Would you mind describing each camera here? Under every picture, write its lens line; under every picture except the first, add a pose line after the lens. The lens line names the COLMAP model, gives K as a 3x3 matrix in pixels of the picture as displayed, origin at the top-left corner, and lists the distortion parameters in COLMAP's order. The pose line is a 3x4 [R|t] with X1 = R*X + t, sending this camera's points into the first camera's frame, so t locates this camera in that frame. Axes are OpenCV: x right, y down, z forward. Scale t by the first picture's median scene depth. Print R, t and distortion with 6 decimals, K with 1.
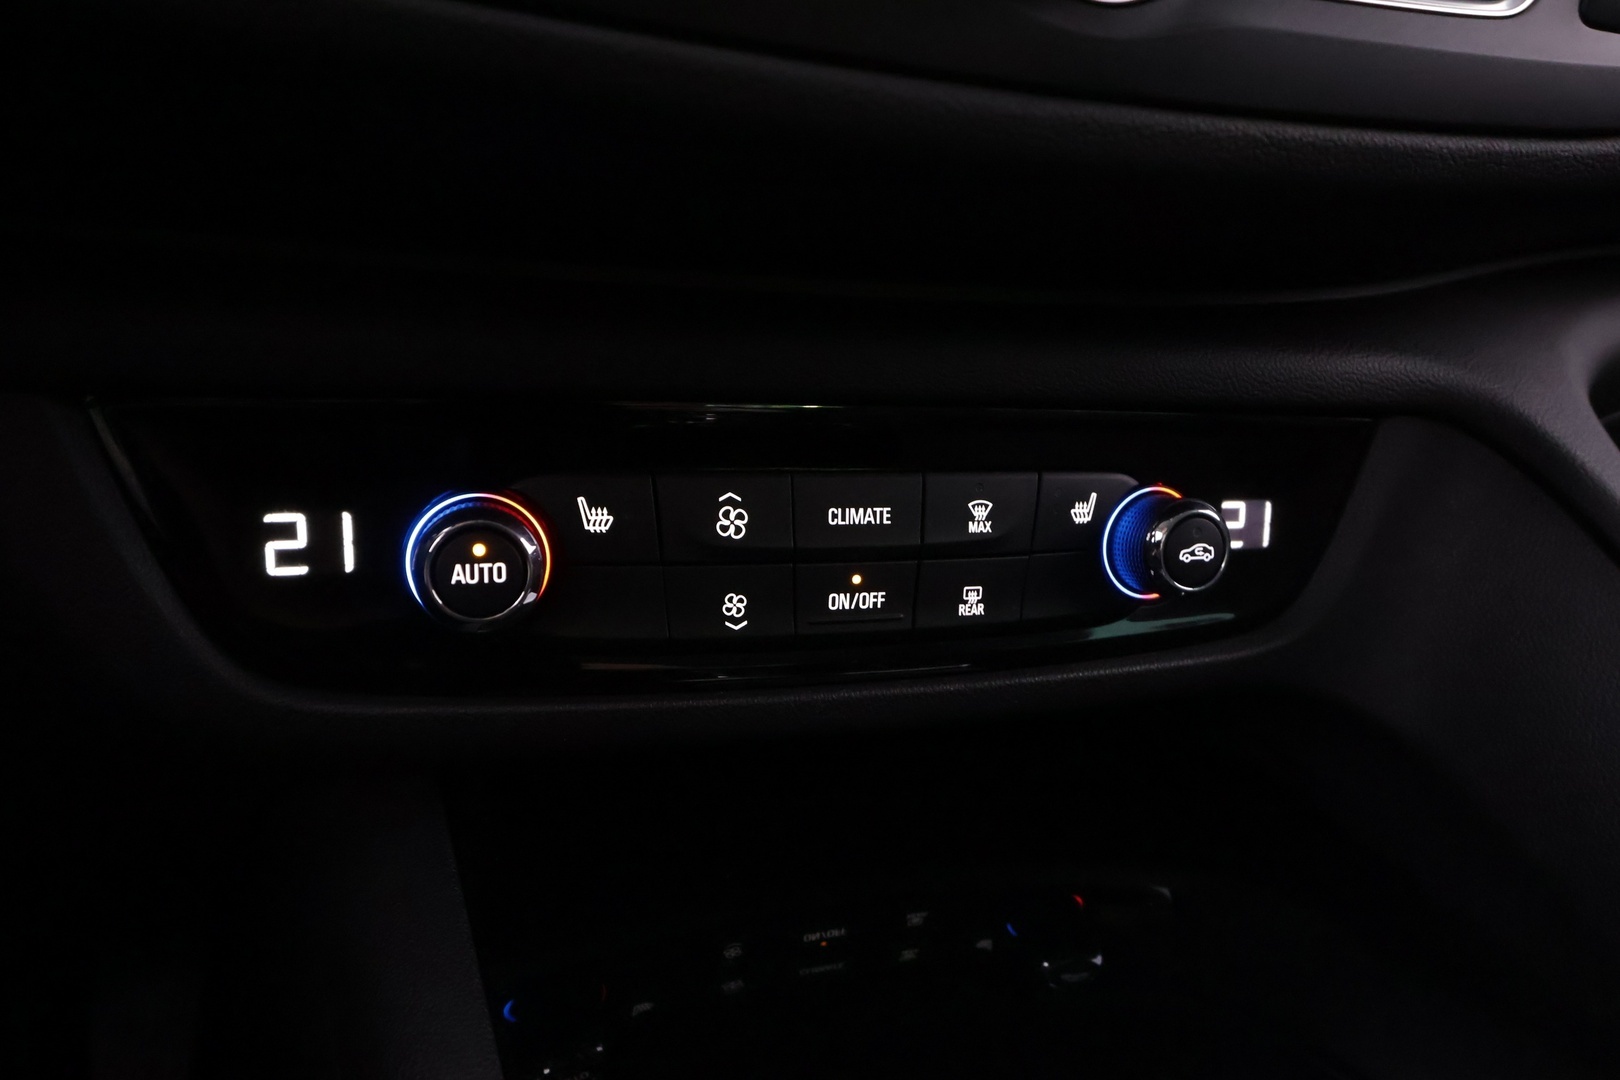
lens RADIAL K [[1064.4, 0, 810.0], [0, 1064.4, 540.0], [0, 0, 1]] dist [0.008238, -0.000351]
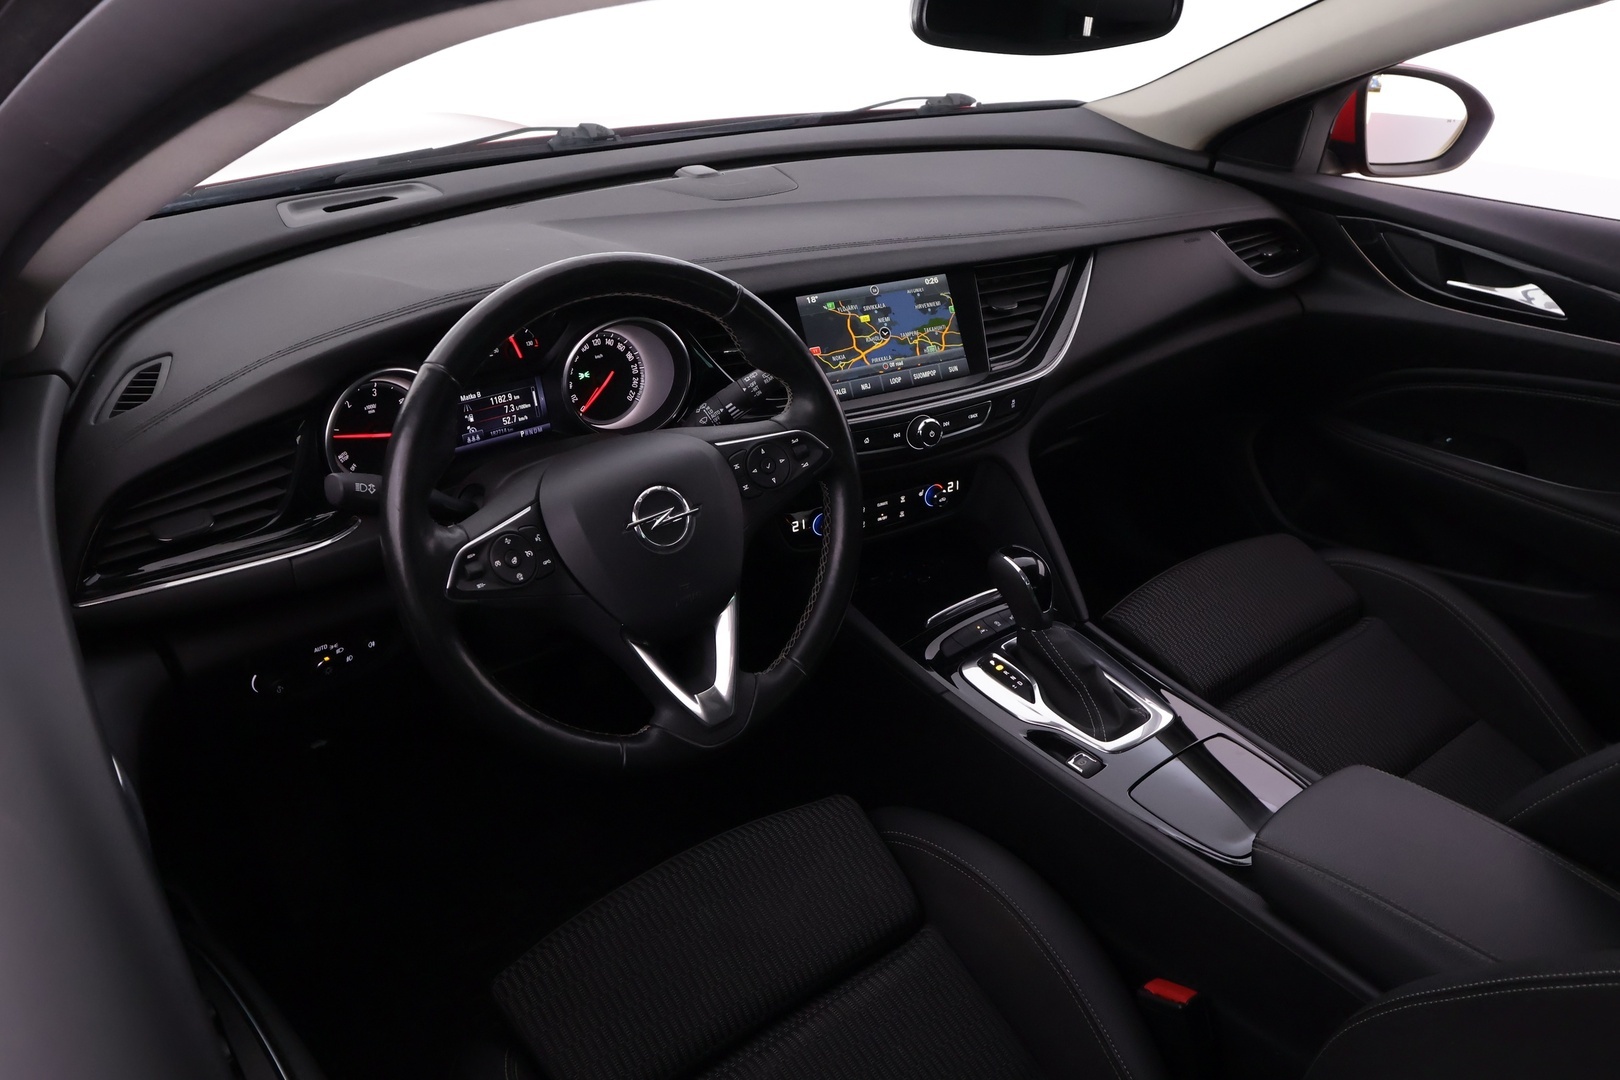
lens RADIAL K [[1229.8, 0, 808.1], [0, 1229.8, 519.5], [0, 0, 1]] dist [0.001403, 0.000215]
pose [[0.977796, -0.129226, 0.164974, -1.398920], [0.082899, 0.961542, 0.261848, -1.654199], [-0.192467, -0.242358, 0.950904, -5.026283]]
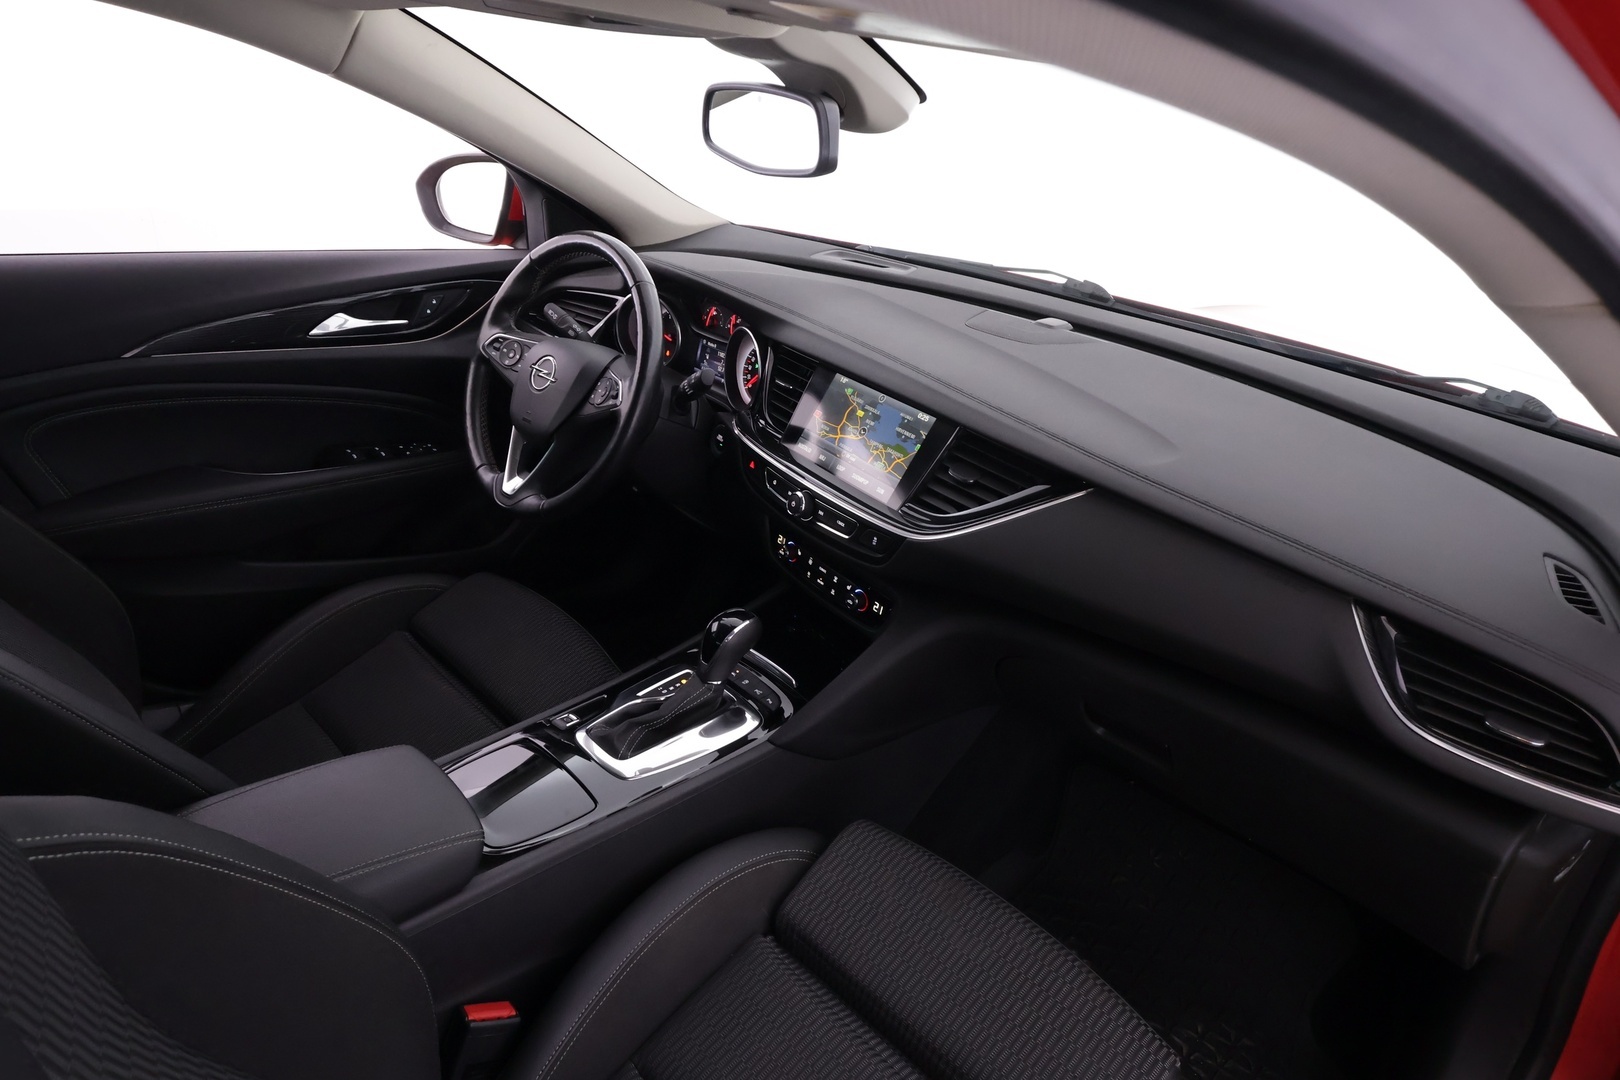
lens RADIAL K [[1064.4, 0, 810.0], [0, 1064.4, 540.0], [0, 0, 1]] dist [0.008238, -0.000351]
pose [[0.305806, 0.366975, -0.878528, 5.600341], [-0.299898, 0.912889, 0.276938, -1.944495], [0.903628, 0.178779, 0.389222, -1.593035]]
